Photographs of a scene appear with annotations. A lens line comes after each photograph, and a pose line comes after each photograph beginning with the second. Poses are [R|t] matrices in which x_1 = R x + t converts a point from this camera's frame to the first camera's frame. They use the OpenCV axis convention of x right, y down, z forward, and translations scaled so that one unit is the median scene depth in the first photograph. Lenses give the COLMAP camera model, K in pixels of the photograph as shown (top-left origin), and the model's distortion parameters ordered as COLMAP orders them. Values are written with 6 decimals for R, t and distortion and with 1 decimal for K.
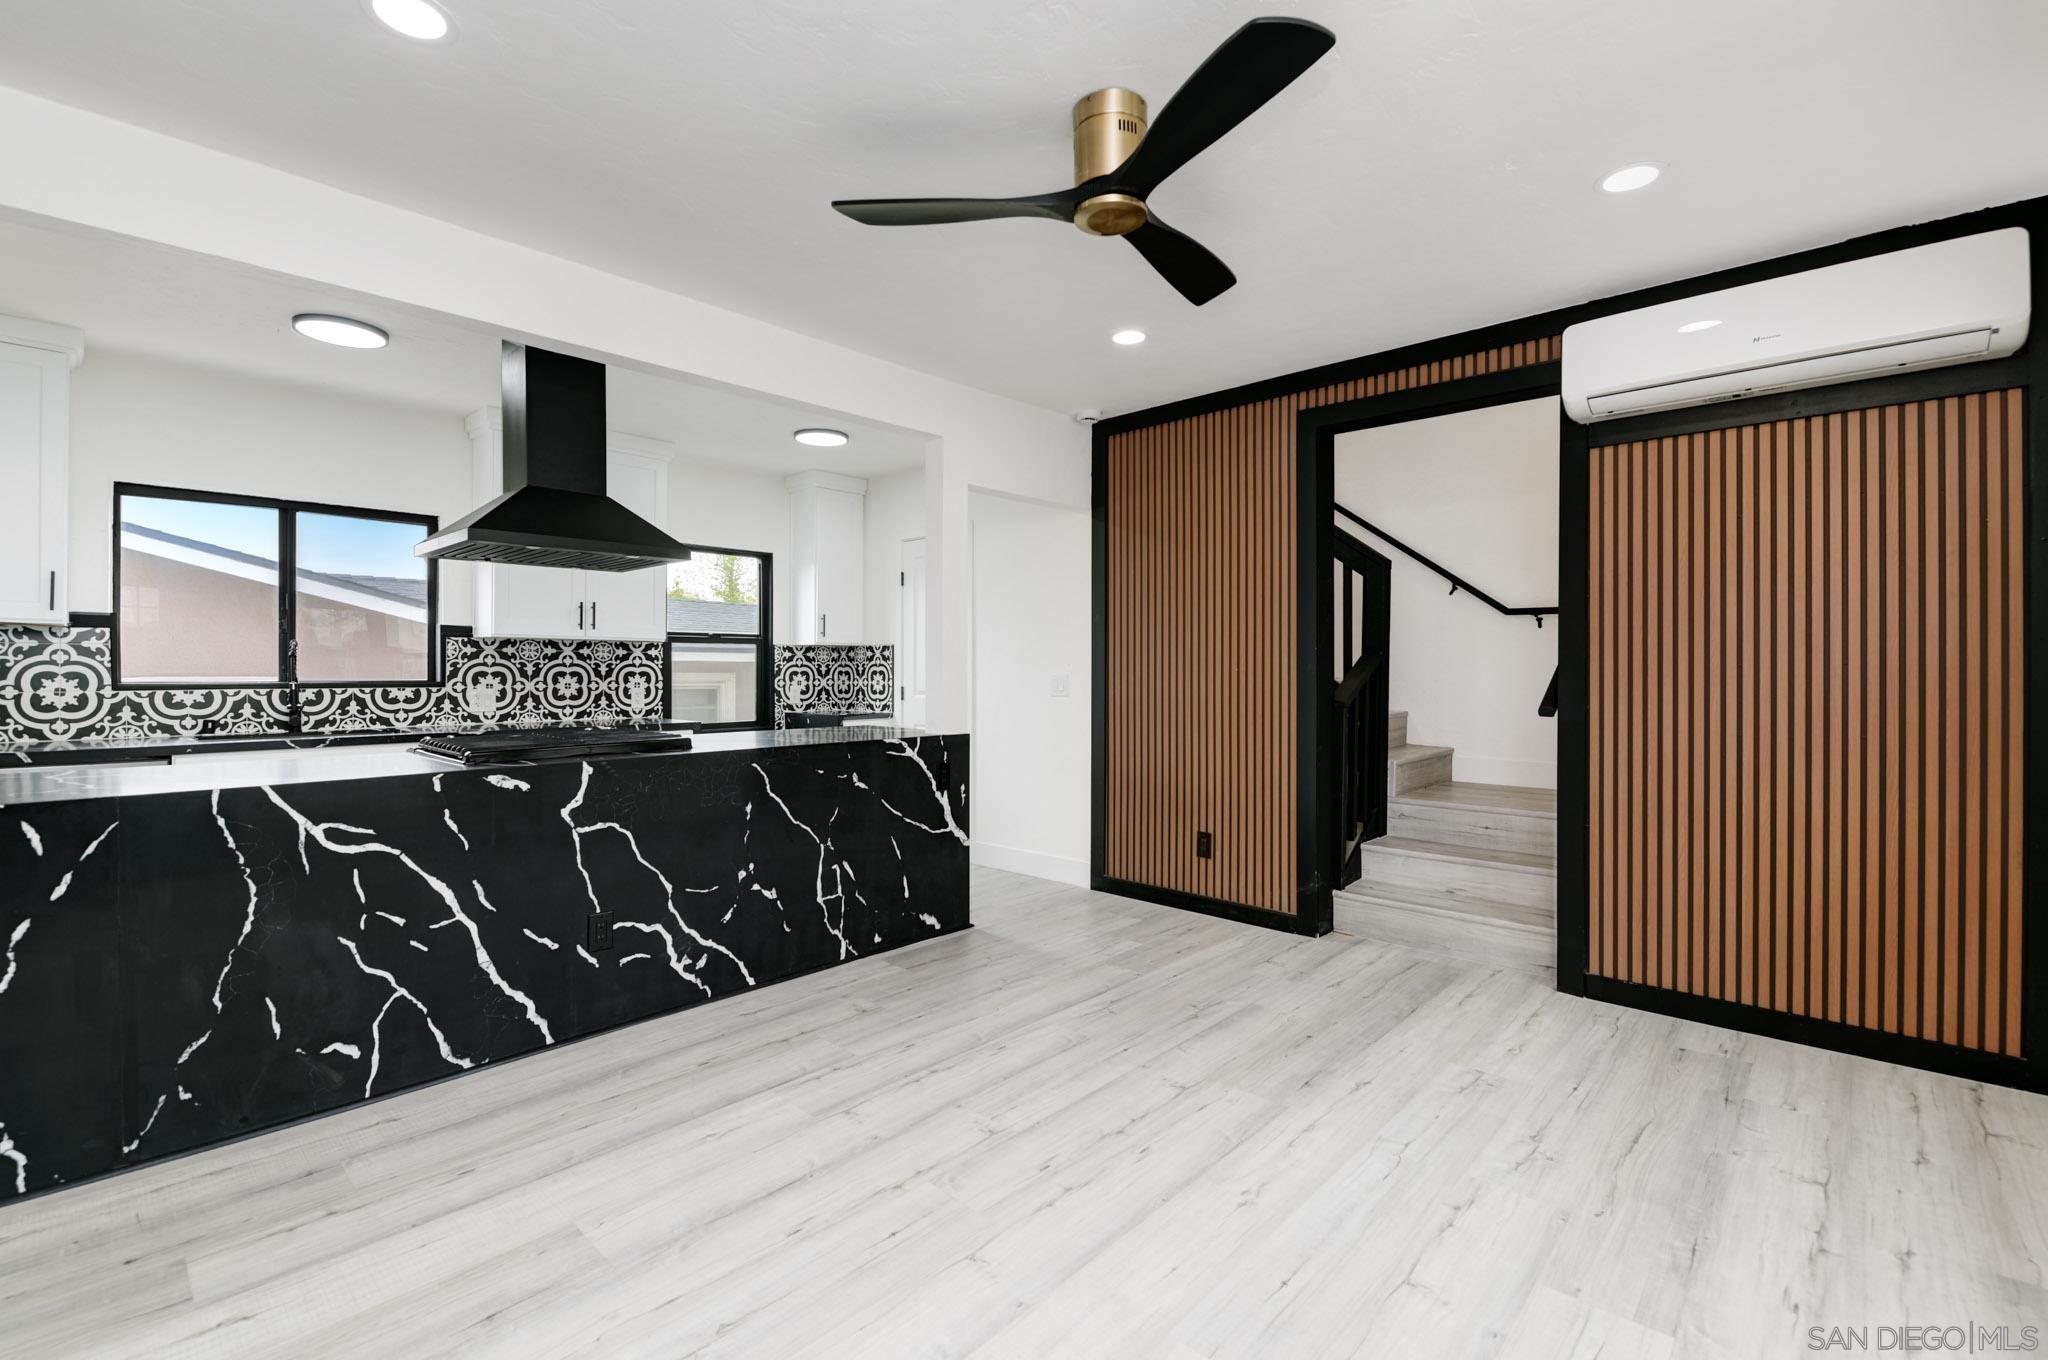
lens RADIAL K [[904.3, 0, 1022.9], [0, 904.3, 663.0], [0, 0, 1]] dist [0.000208, -0.009680]
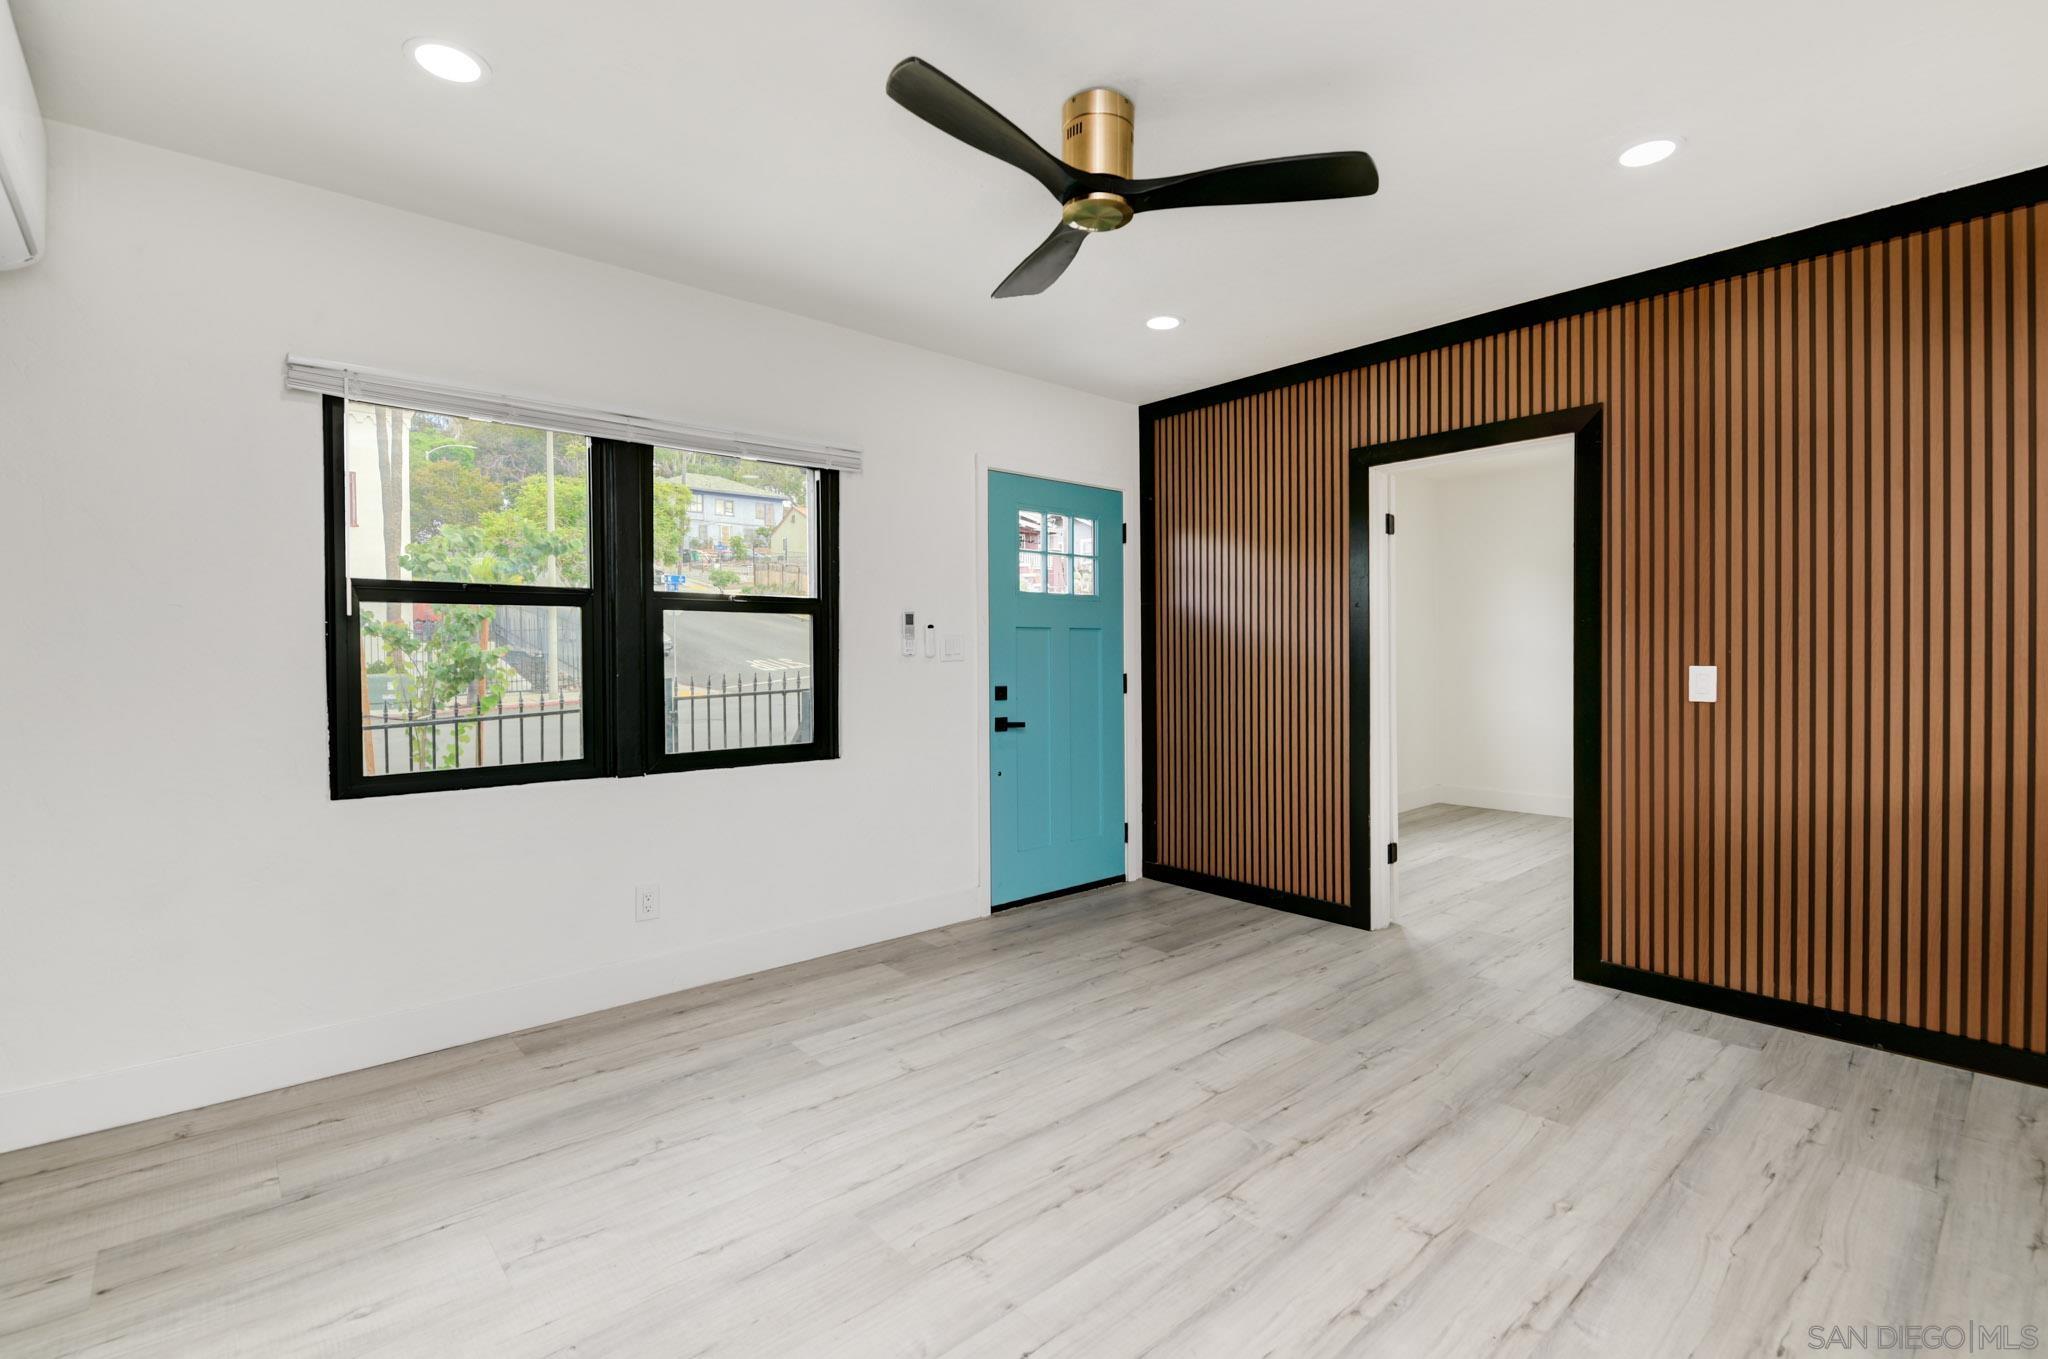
lens RADIAL K [[904.3, 0, 1022.9], [0, 904.3, 662.5], [0, 0, 1]] dist [0.000208, -0.009680]
pose [[-0.994700, 0.004106, 0.102739, 0.042683], [0.004985, 0.999953, 0.008299, 0.004379], [-0.102700, 0.008767, -0.994674, 1.144605]]
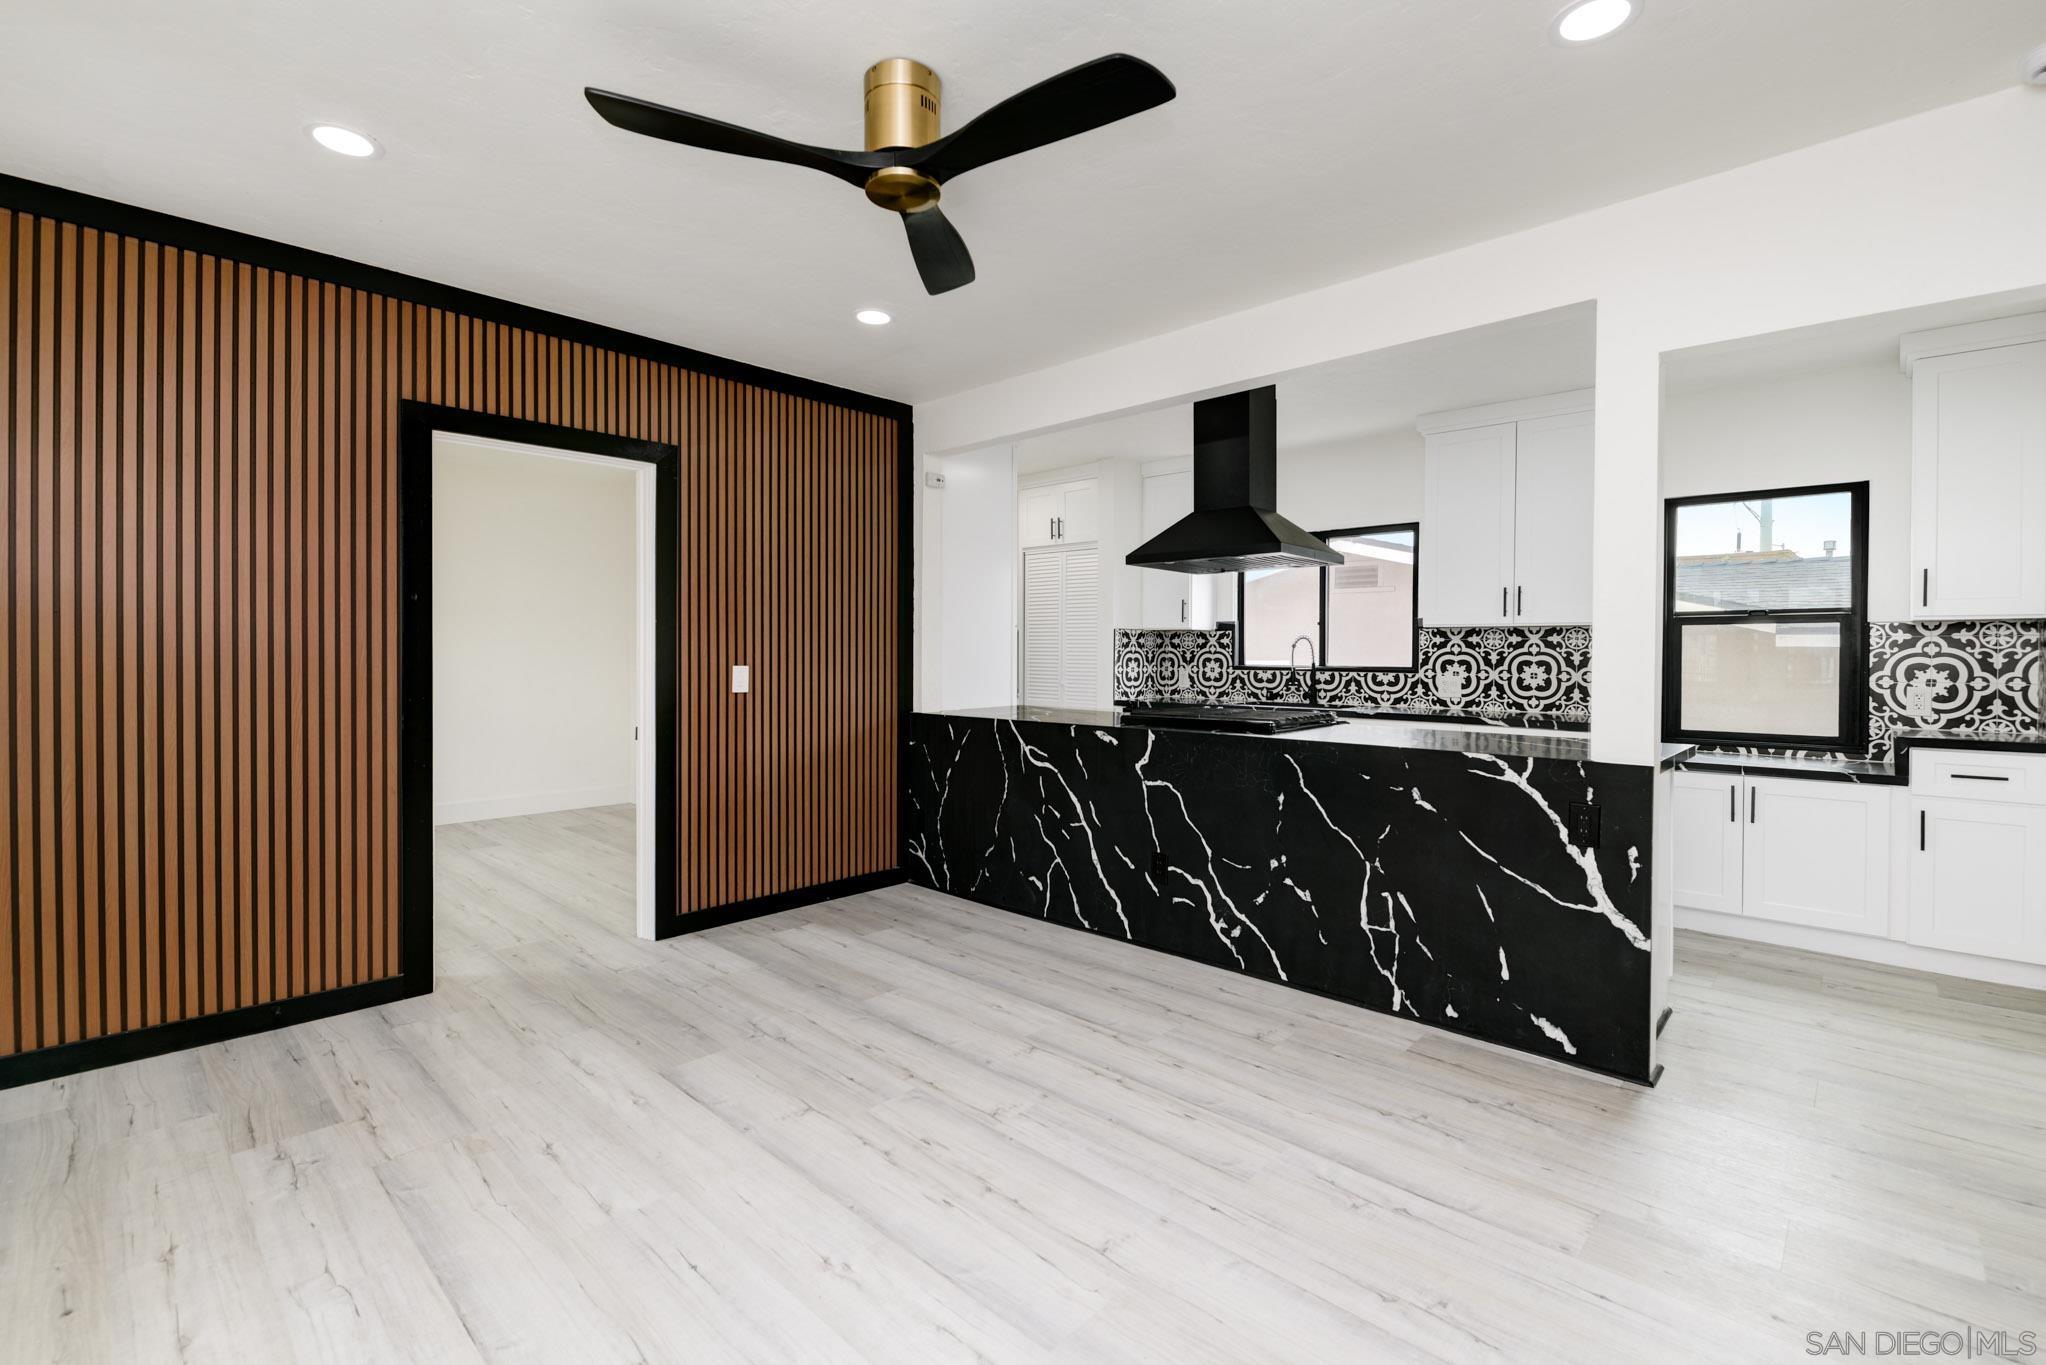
lens RADIAL K [[903.4, 0, 1021.9], [0, 903.4, 665.6], [0, 0, 1]] dist [0.000208, -0.009680]
pose [[-0.016531, 0.011519, -0.999797, 0.594251], [0.000944, 0.999933, 0.011505, 0.004400], [0.999863, -0.000753, -0.016541, 0.644272]]
